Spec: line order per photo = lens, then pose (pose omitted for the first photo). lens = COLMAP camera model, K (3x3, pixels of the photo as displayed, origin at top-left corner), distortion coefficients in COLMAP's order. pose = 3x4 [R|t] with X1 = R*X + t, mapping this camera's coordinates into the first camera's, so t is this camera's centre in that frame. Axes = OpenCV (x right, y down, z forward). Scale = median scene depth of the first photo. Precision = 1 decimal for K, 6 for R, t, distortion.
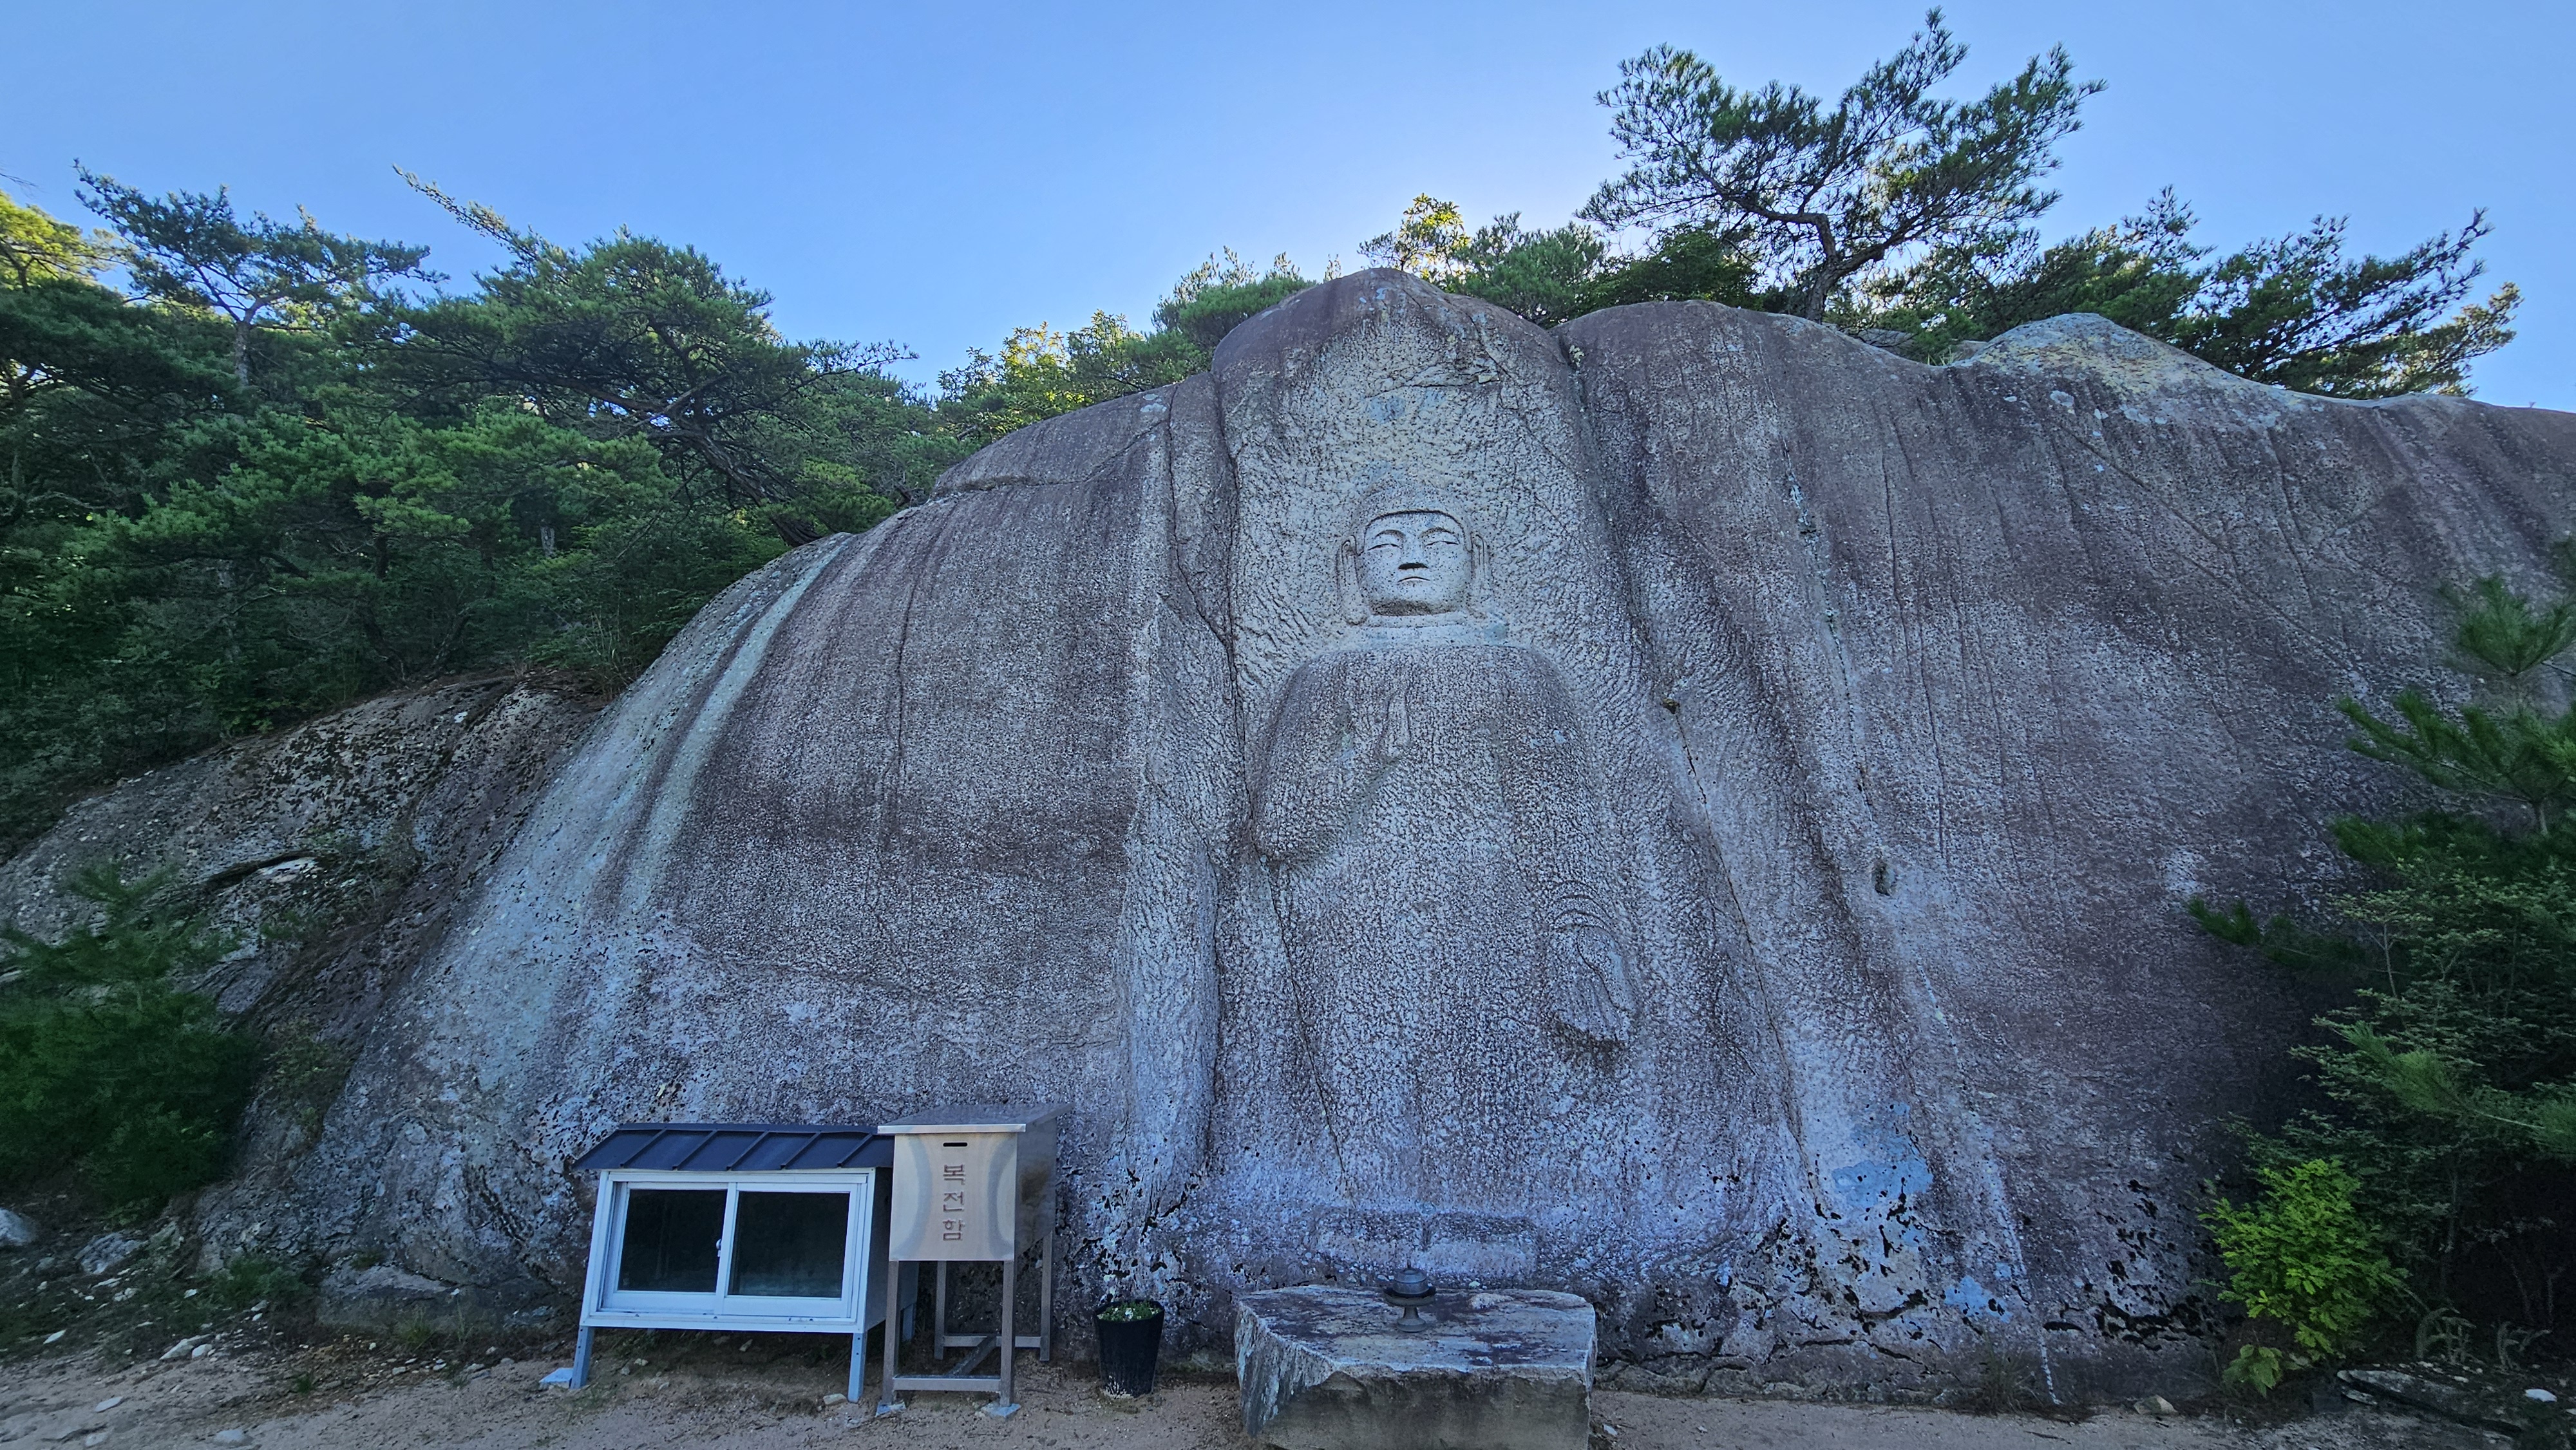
lens RADIAL K [[1052.8, 0, 1288.0], [0, 1052.8, 725.0], [0, 0, 1]] dist [-0.003698, 0.003990]
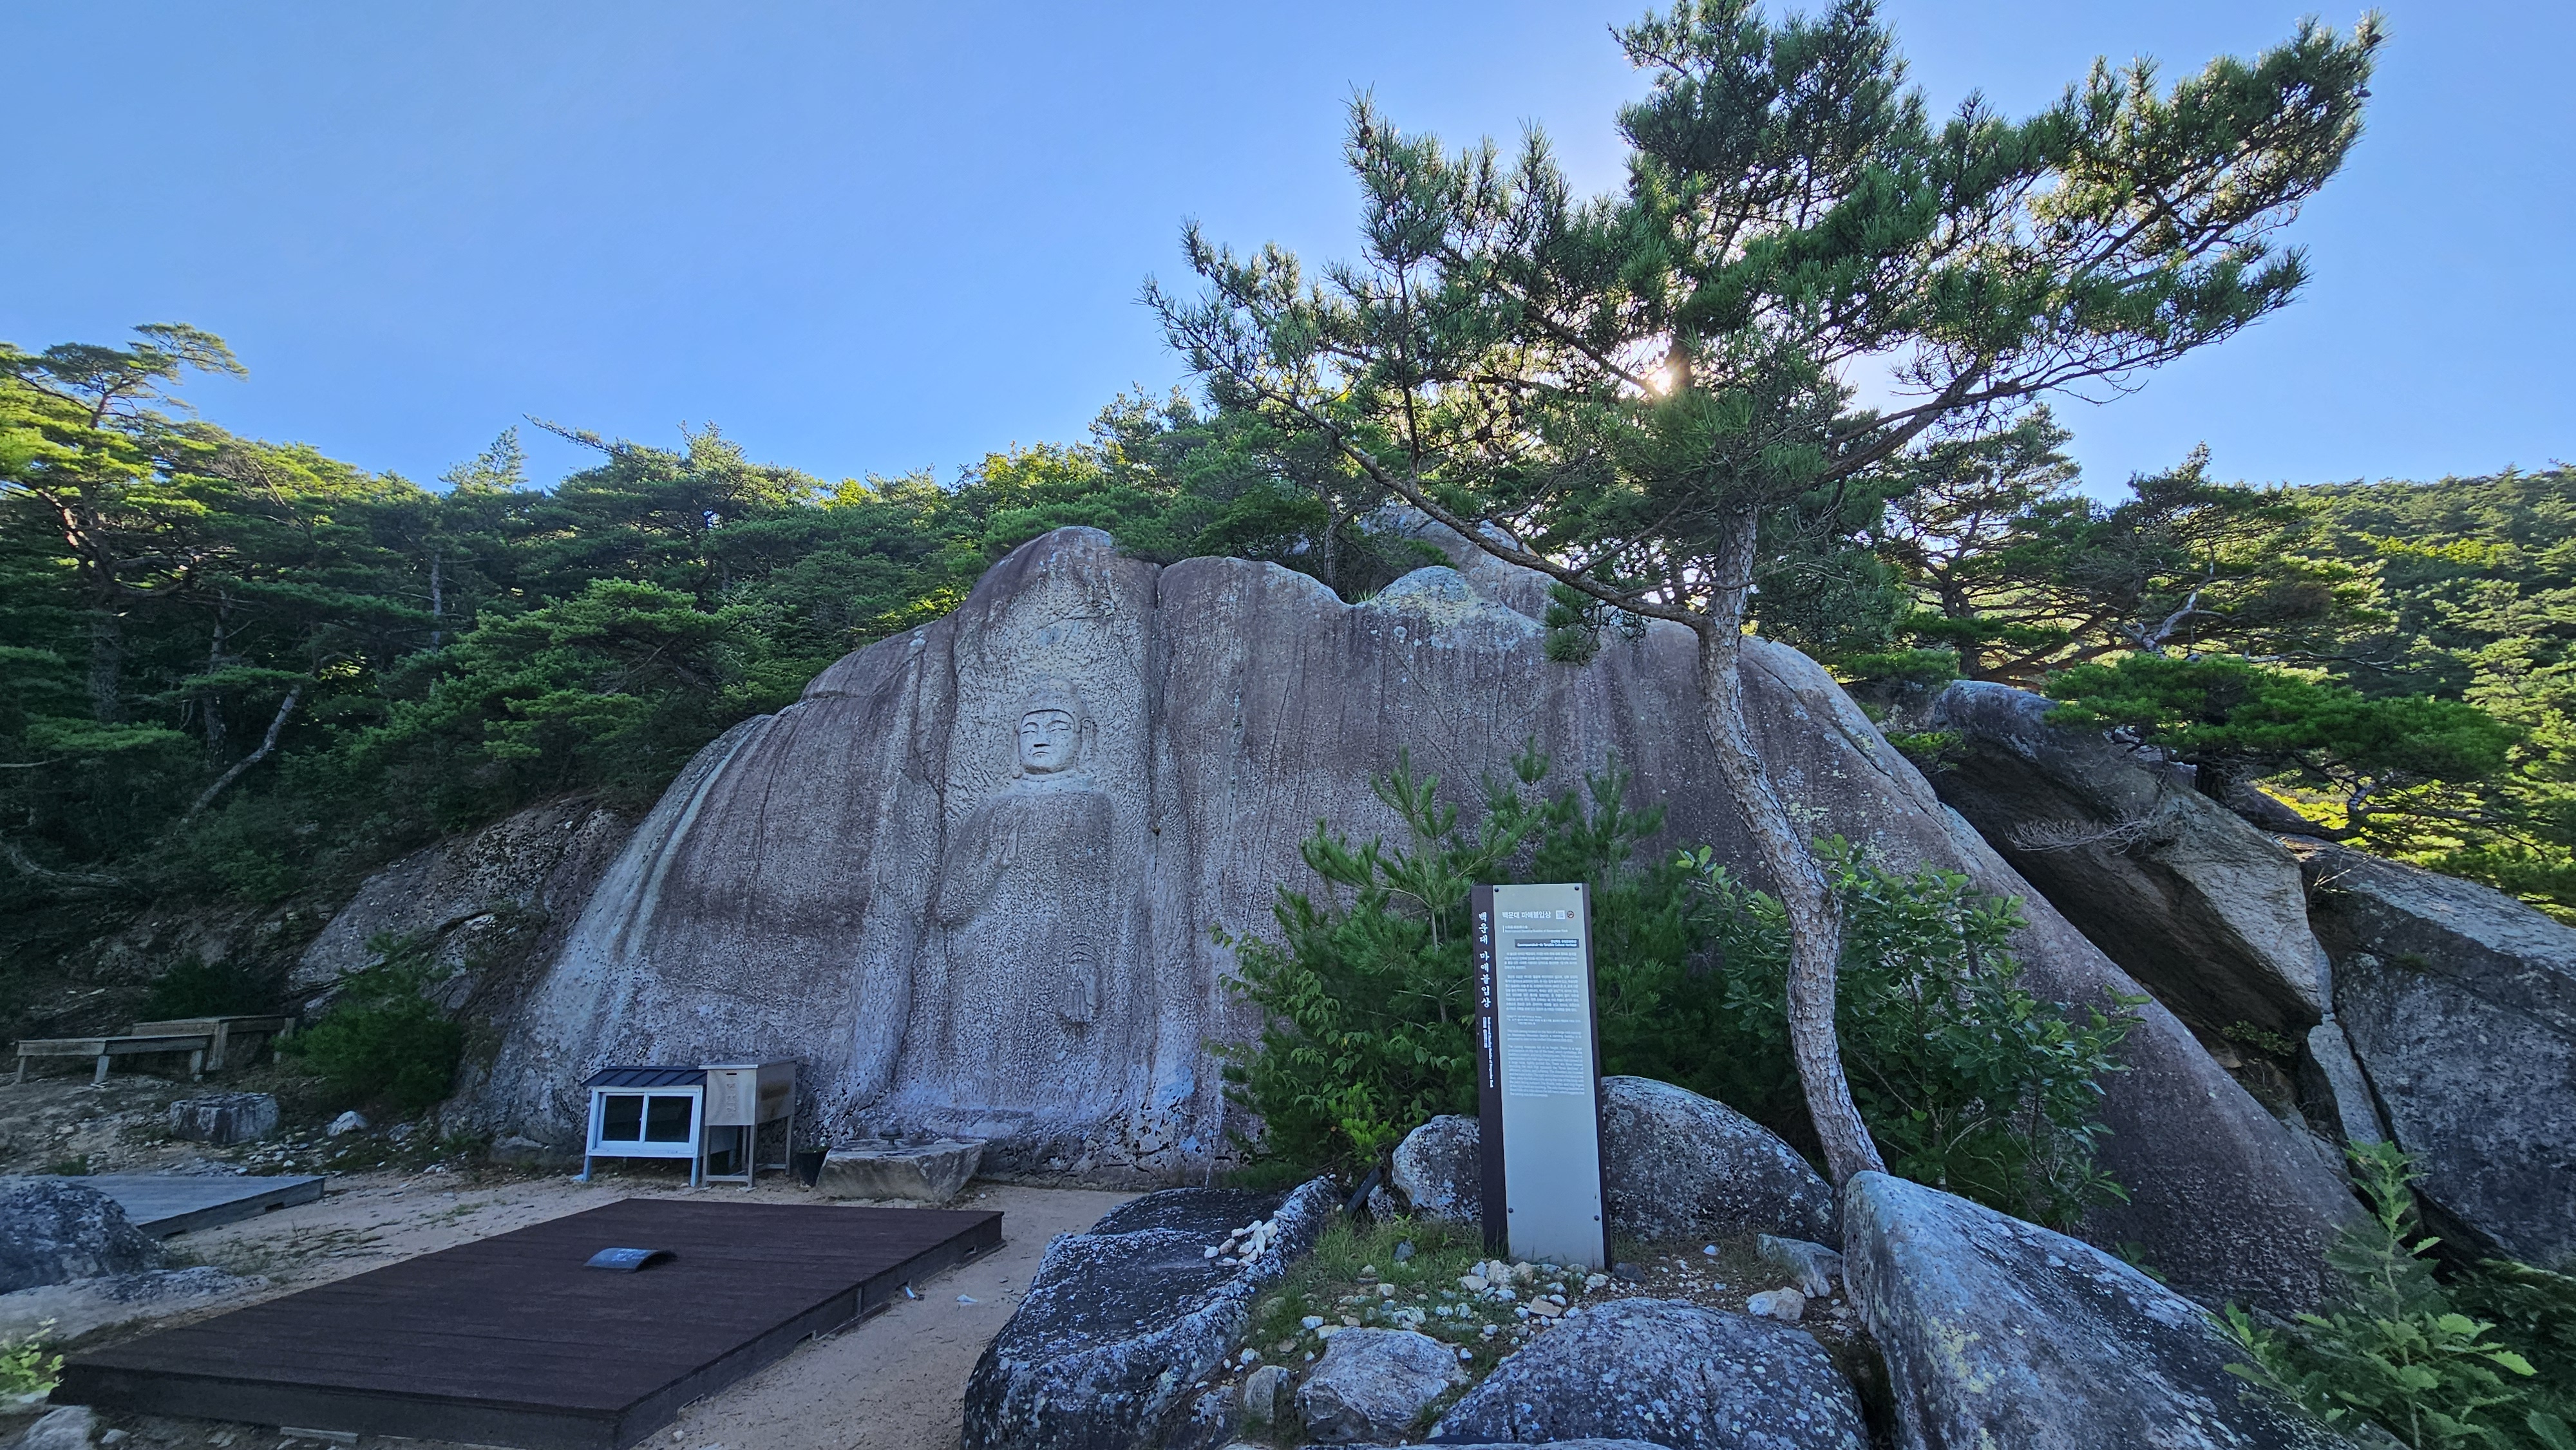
lens RADIAL K [[1052.8, 0, 1288.0], [0, 1052.8, 725.0], [0, 0, 1]] dist [-0.003698, 0.003990]
pose [[0.990421, -0.046693, -0.129946, 0.811515], [0.051287, 0.998164, 0.032230, -0.239185], [0.128203, -0.038586, 0.990997, -0.703451]]
